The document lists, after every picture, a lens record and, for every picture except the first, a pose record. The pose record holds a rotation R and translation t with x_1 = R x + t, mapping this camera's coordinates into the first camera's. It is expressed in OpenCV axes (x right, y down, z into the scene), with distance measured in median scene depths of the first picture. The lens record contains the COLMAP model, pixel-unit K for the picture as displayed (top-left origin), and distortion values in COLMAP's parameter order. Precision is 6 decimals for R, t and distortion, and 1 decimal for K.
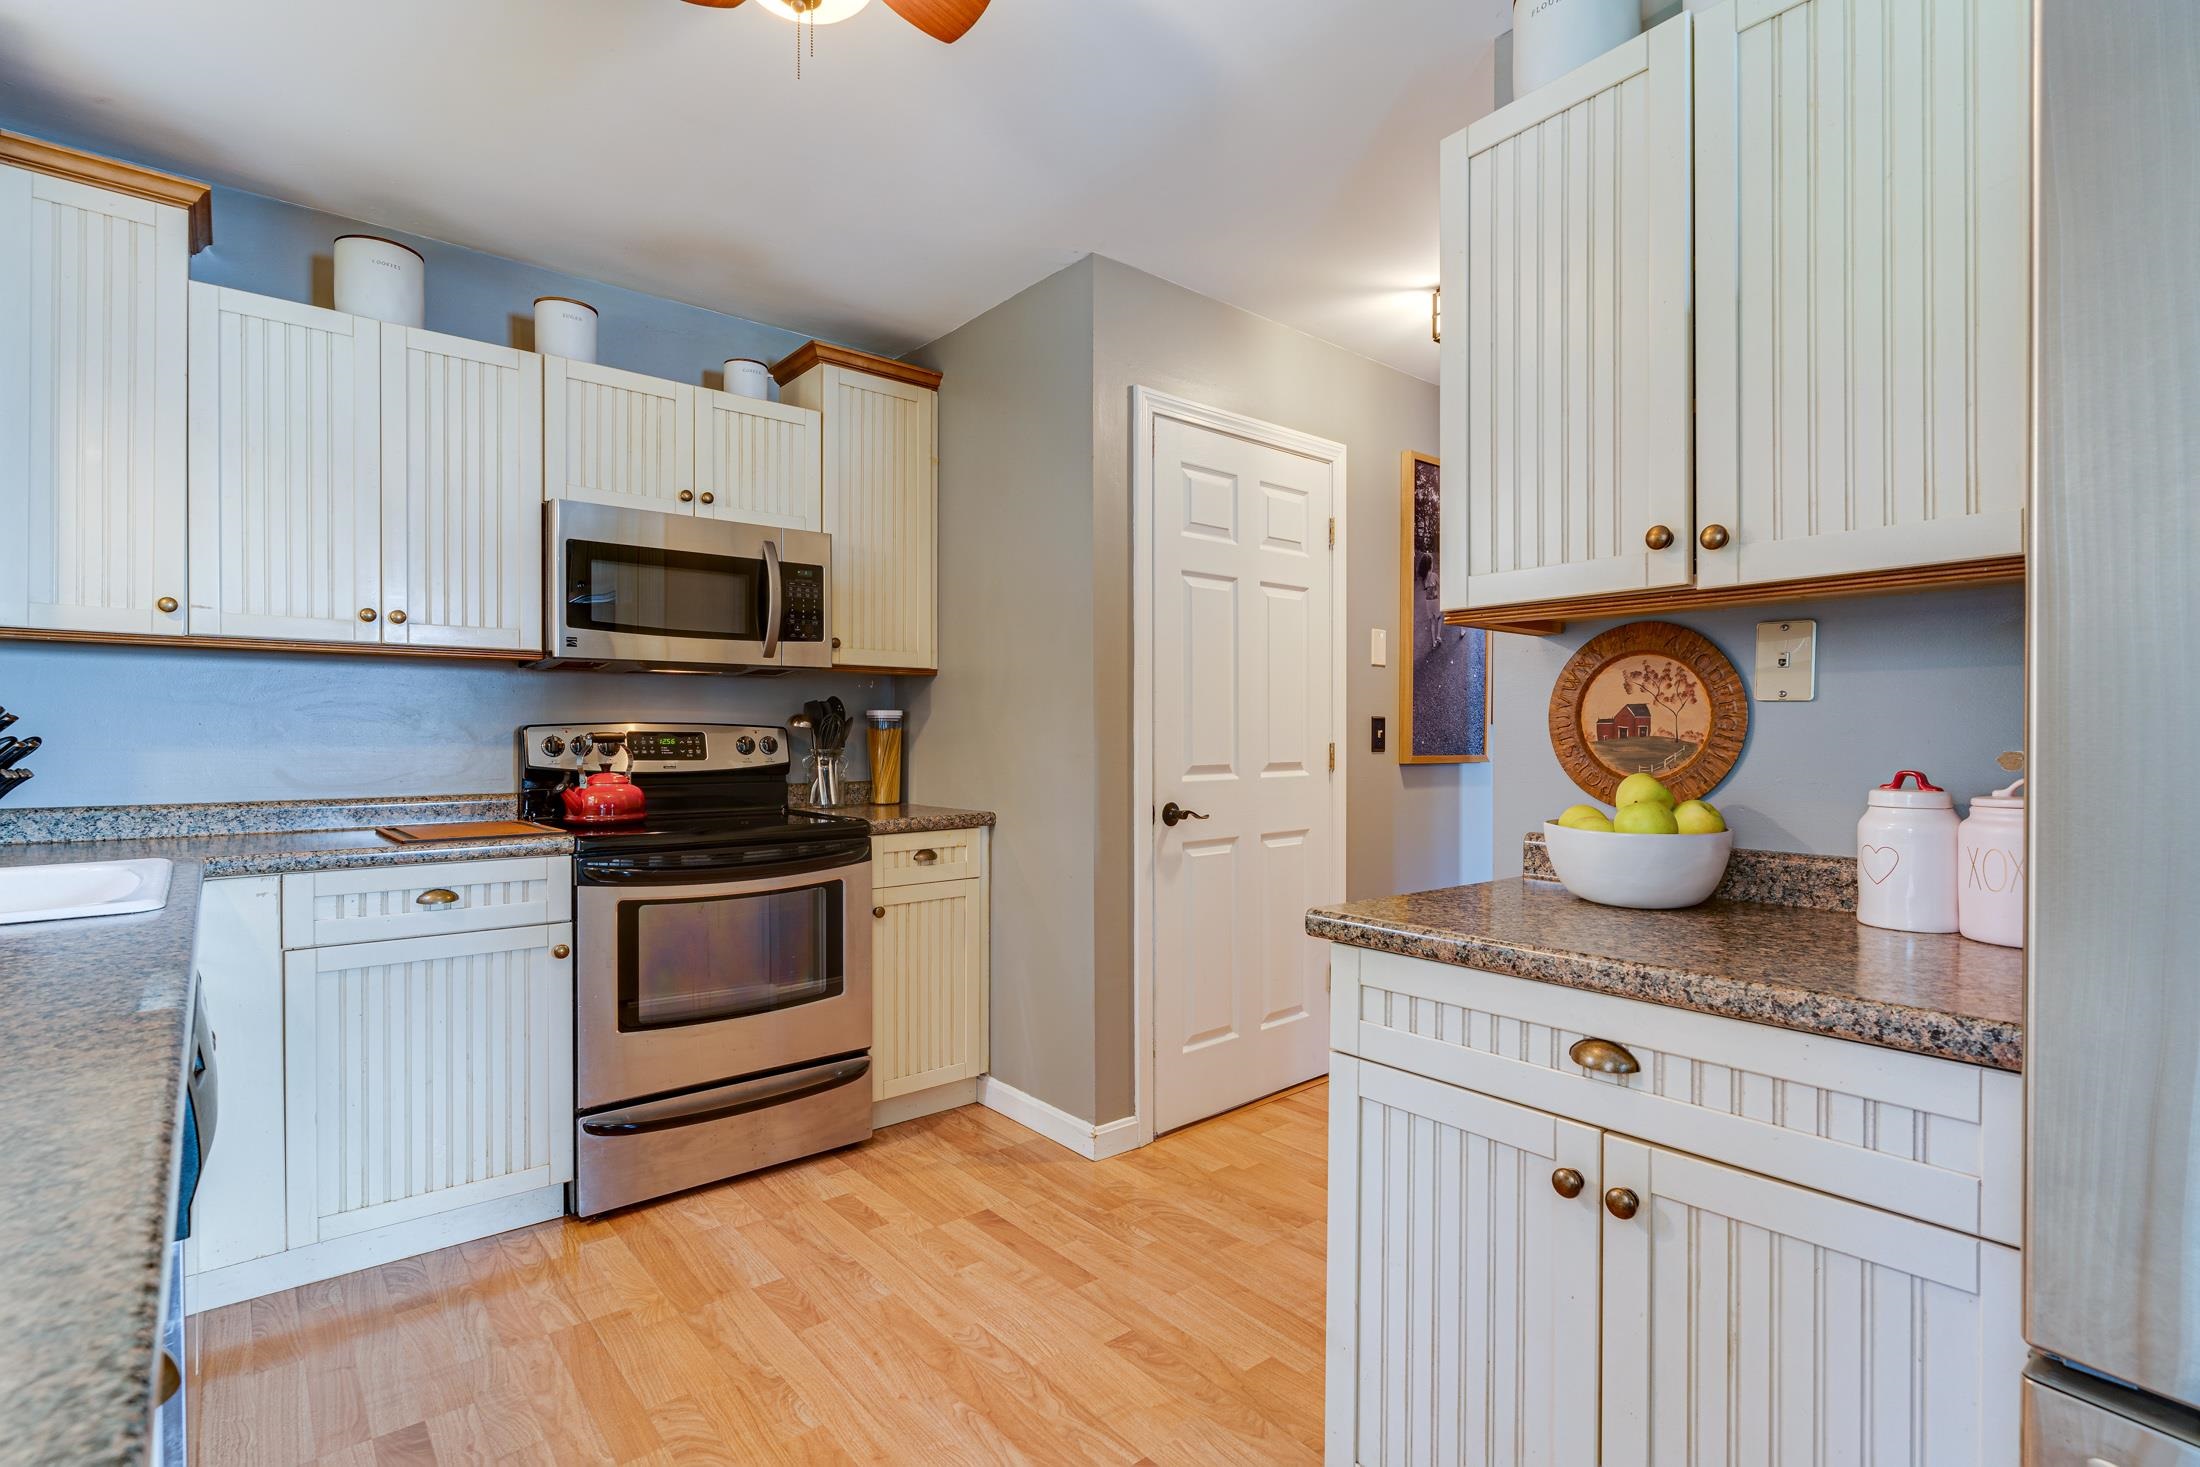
lens RADIAL K [[1044.3, 0, 1100.0], [0, 1044.3, 733.5], [0, 0, 1]] dist [0.003935, 0.000614]
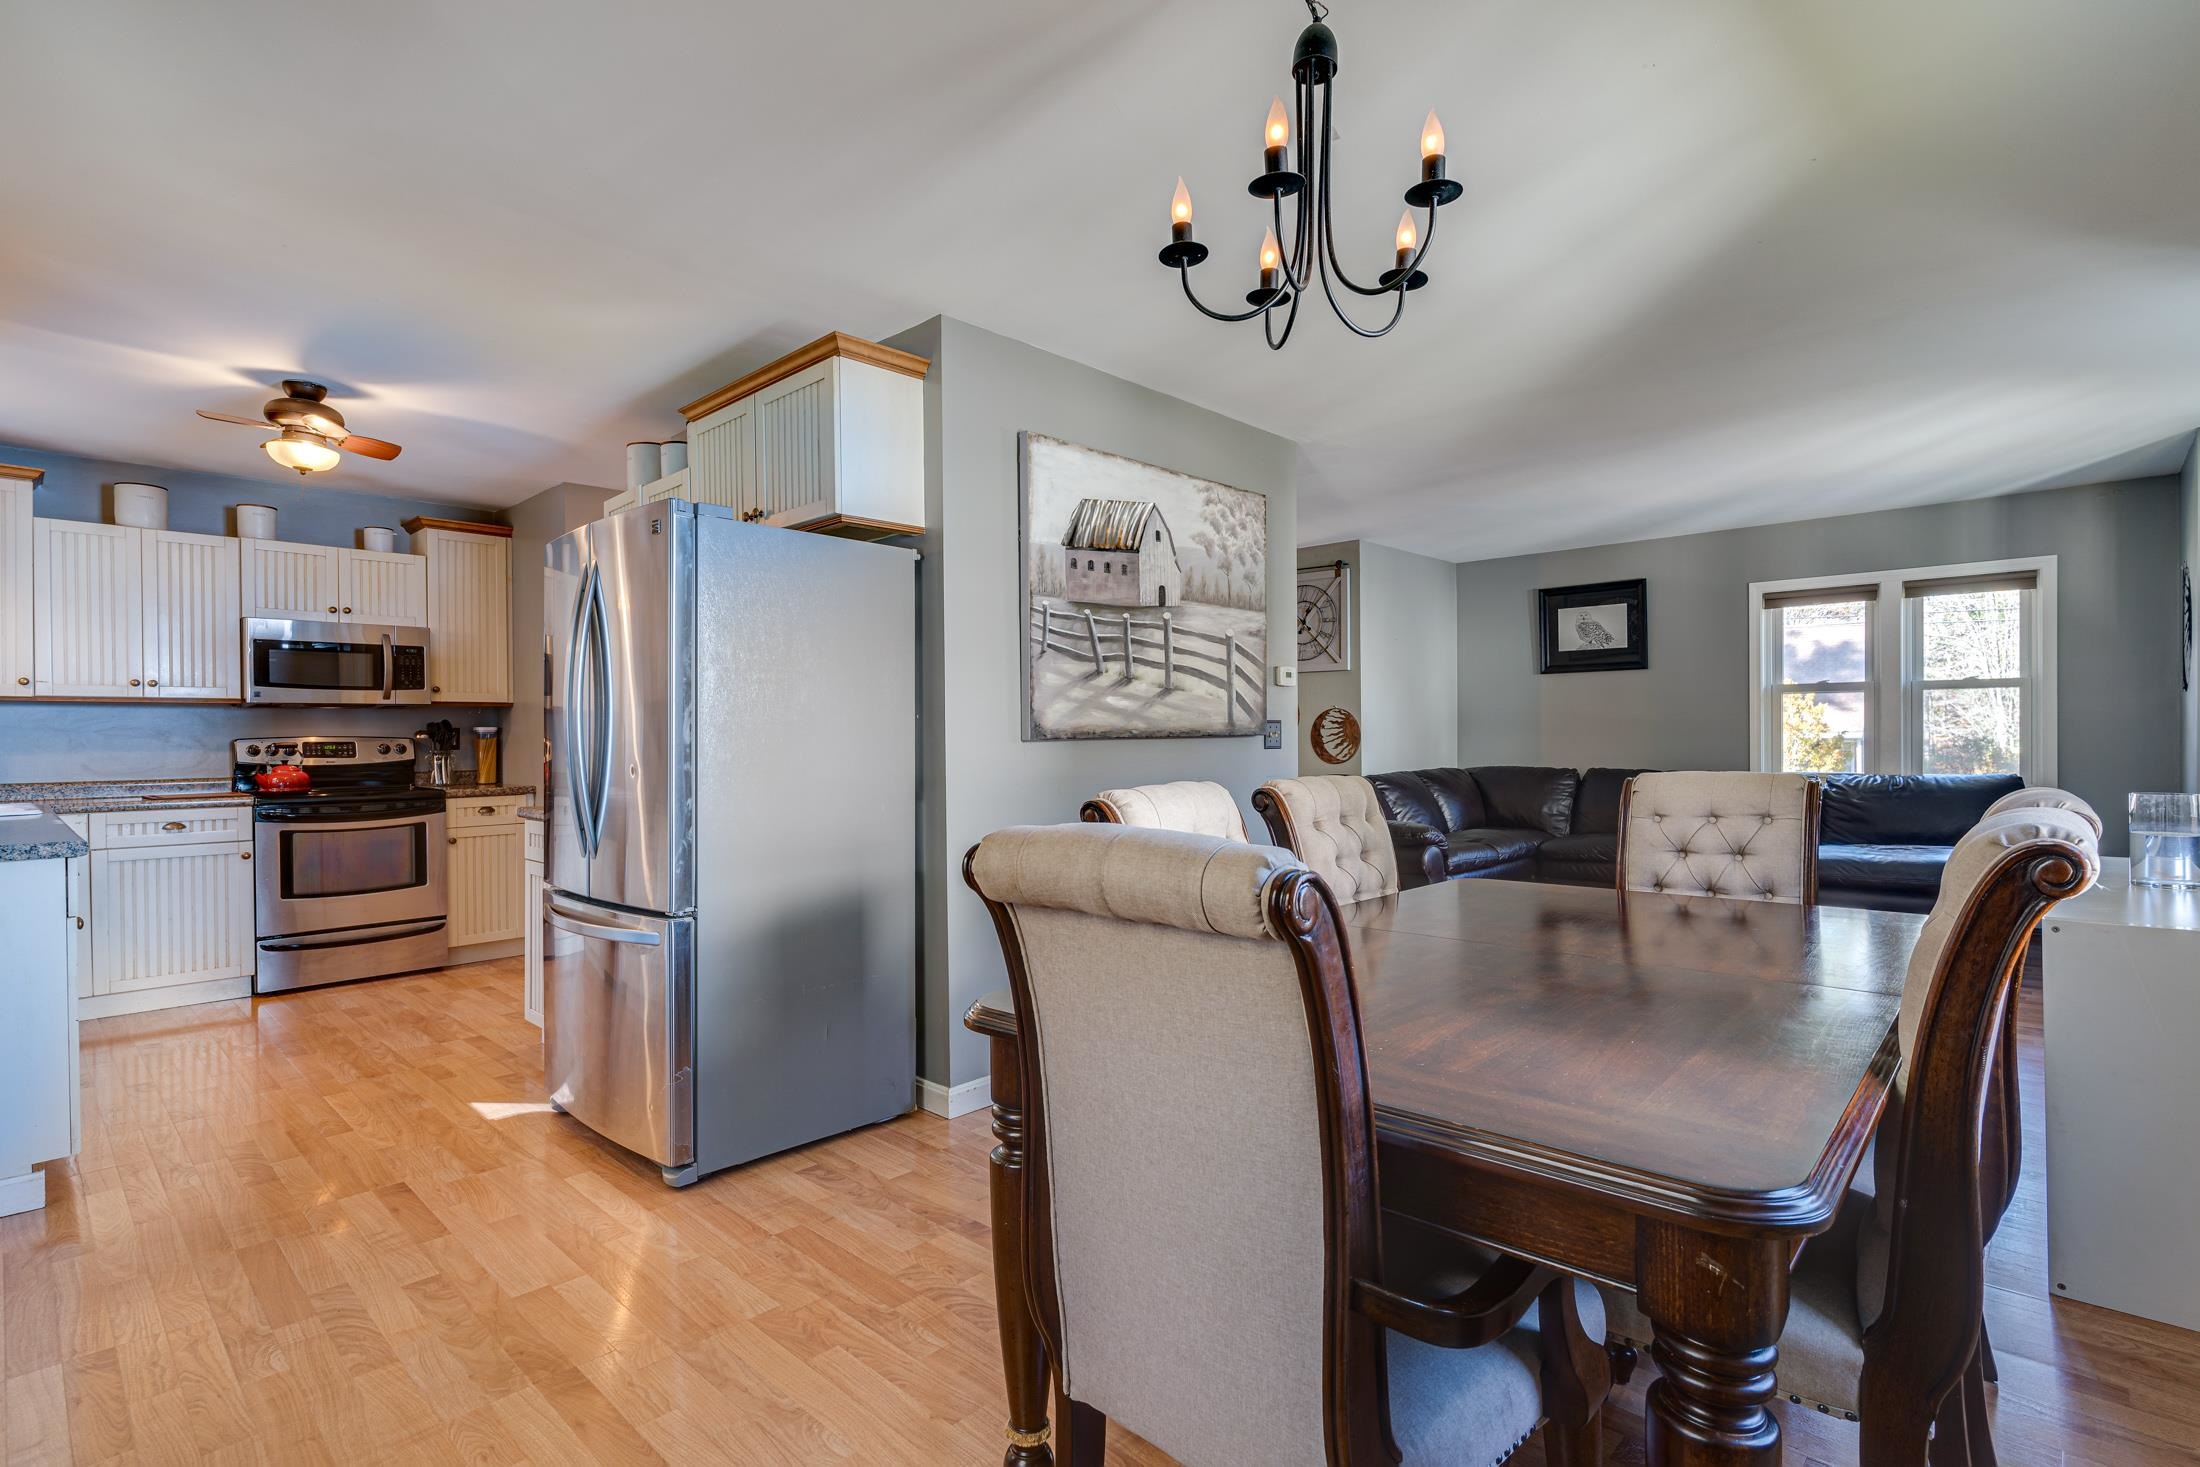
lens RADIAL K [[1047.2, 0, 1100.0], [0, 1047.2, 733.5], [0, 0, 1]] dist [0.000694, 0.000181]
pose [[0.992929, -0.009594, 0.118326, 0.725105], [0.009819, 0.999951, -0.001313, -0.000578], [-0.118307, 0.002466, 0.992974, -0.977624]]
